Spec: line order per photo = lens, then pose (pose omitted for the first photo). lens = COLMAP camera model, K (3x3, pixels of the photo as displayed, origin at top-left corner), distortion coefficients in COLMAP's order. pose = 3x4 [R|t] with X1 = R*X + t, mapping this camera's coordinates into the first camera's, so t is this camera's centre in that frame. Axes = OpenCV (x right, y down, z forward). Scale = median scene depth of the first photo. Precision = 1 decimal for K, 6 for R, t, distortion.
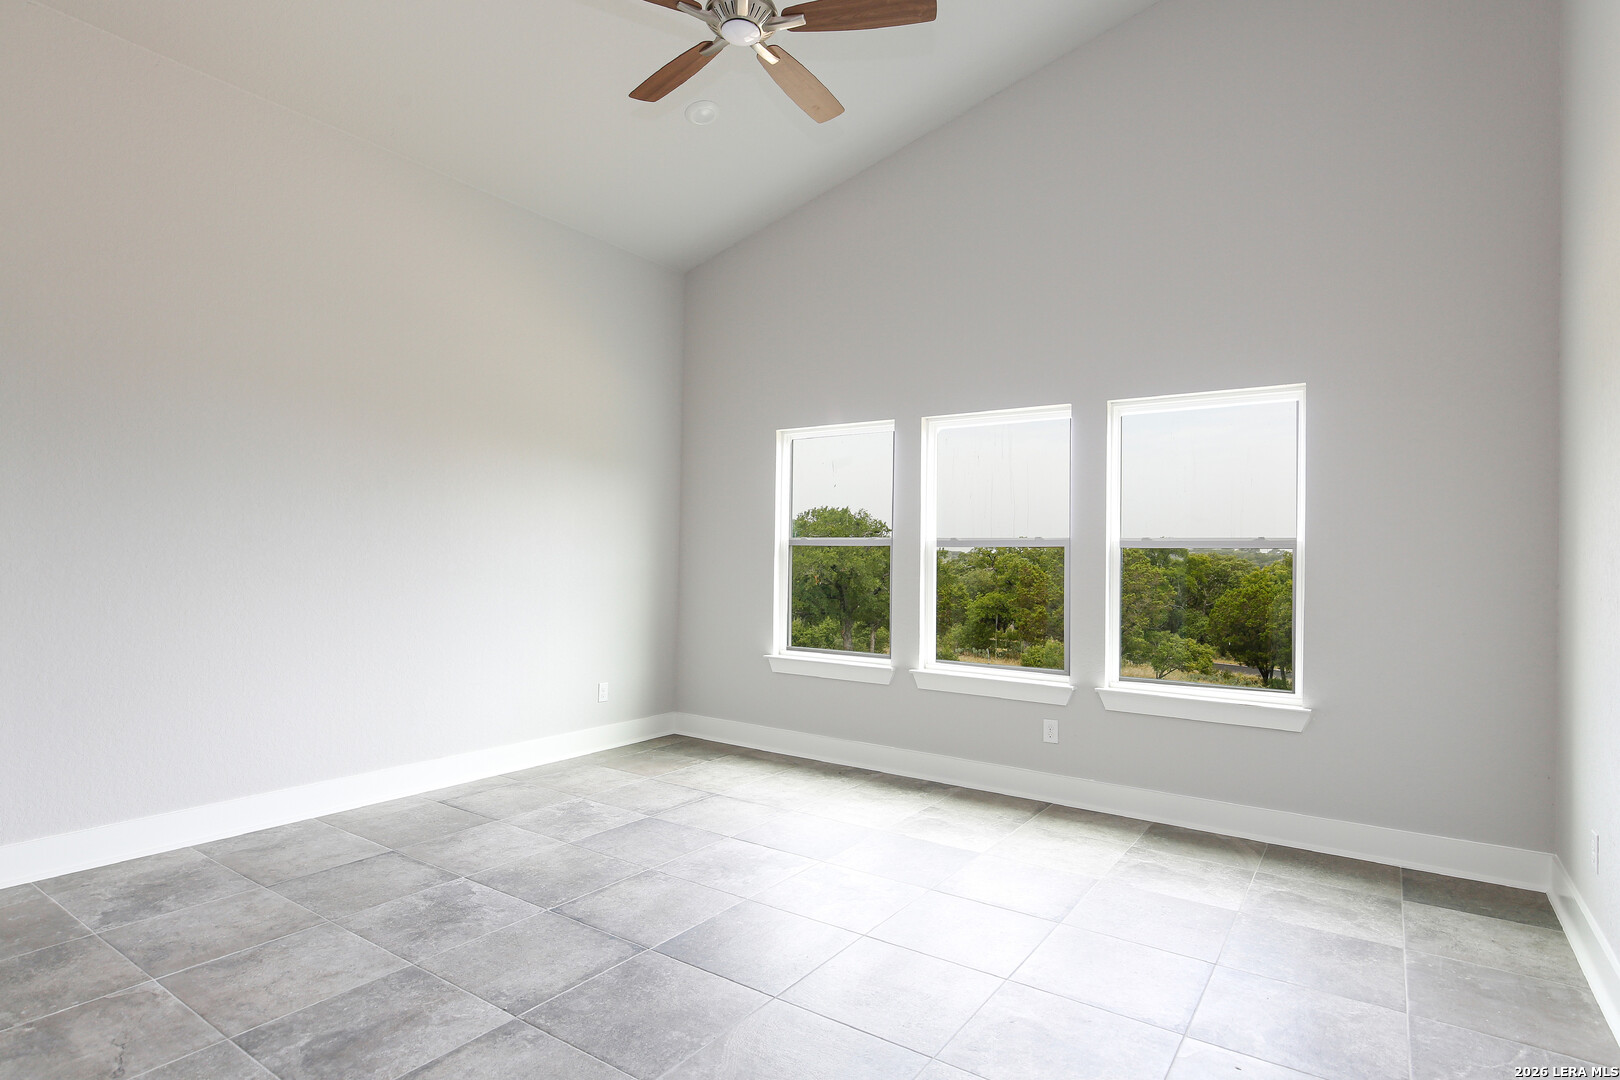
lens RADIAL K [[852.5, 0, 820.1], [0, 852.5, 541.1], [0, 0, 1]] dist [-0.005117, -0.001303]
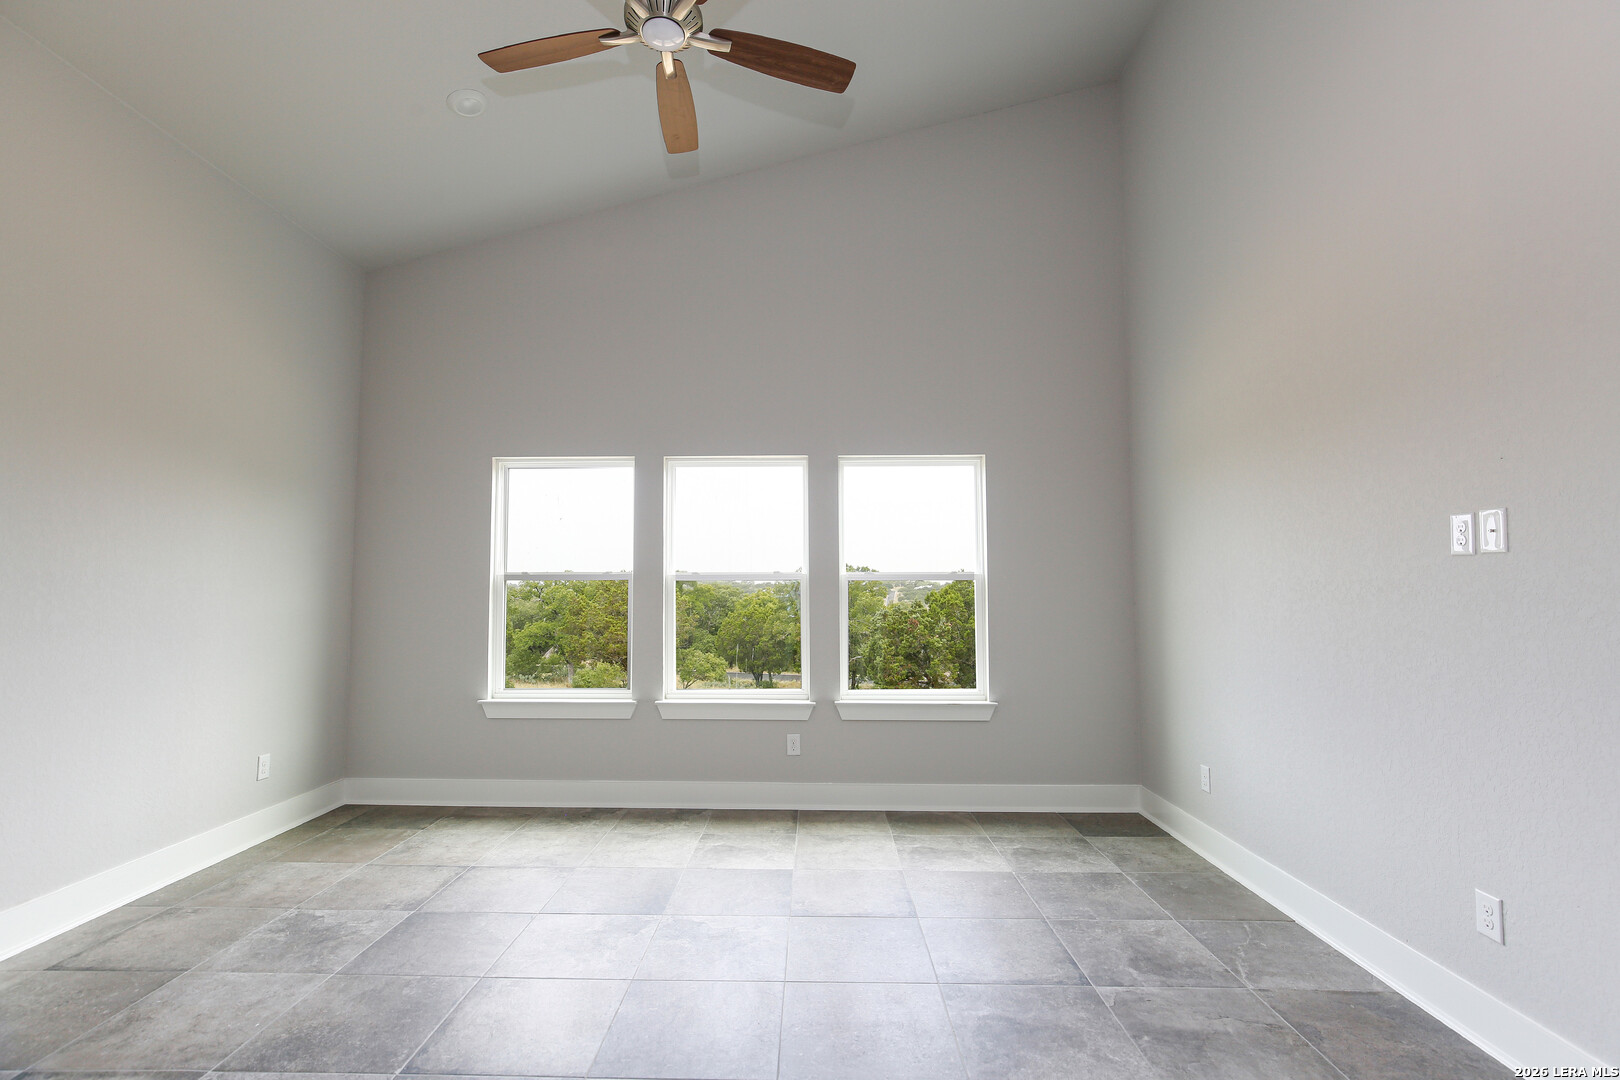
lens RADIAL K [[744.2, 0, 810.0], [0, 744.2, 540.0], [0, 0, 1]] dist [-0.015377, 0.007719]
pose [[0.838789, 0.020306, 0.544078, -0.268918], [0.004506, 0.999011, -0.044232, -0.002997], [-0.544438, 0.039553, 0.837868, 0.172200]]
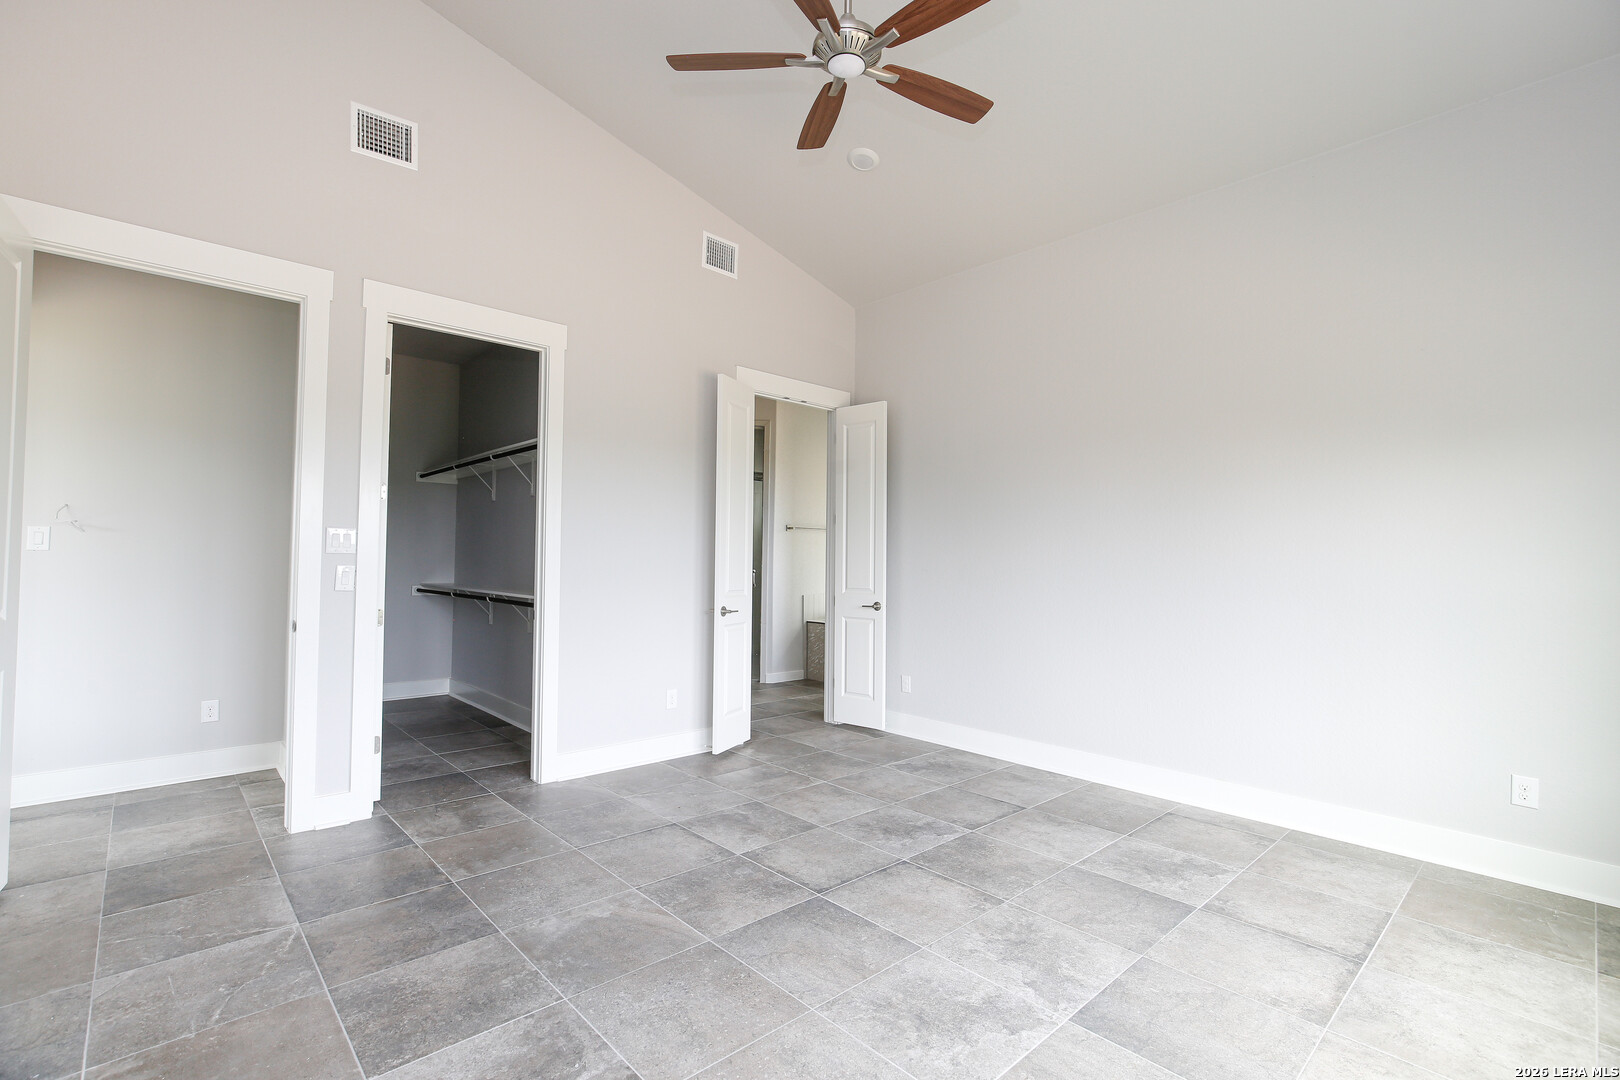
lens RADIAL K [[744.2, 0, 810.0], [0, 744.2, 540.0], [0, 0, 1]] dist [-0.015377, 0.007719]
pose [[-0.235021, -0.046698, -0.970868, 0.536101], [-0.001744, 0.998864, -0.047622, 0.022348], [0.971989, -0.009499, -0.234835, 0.798519]]
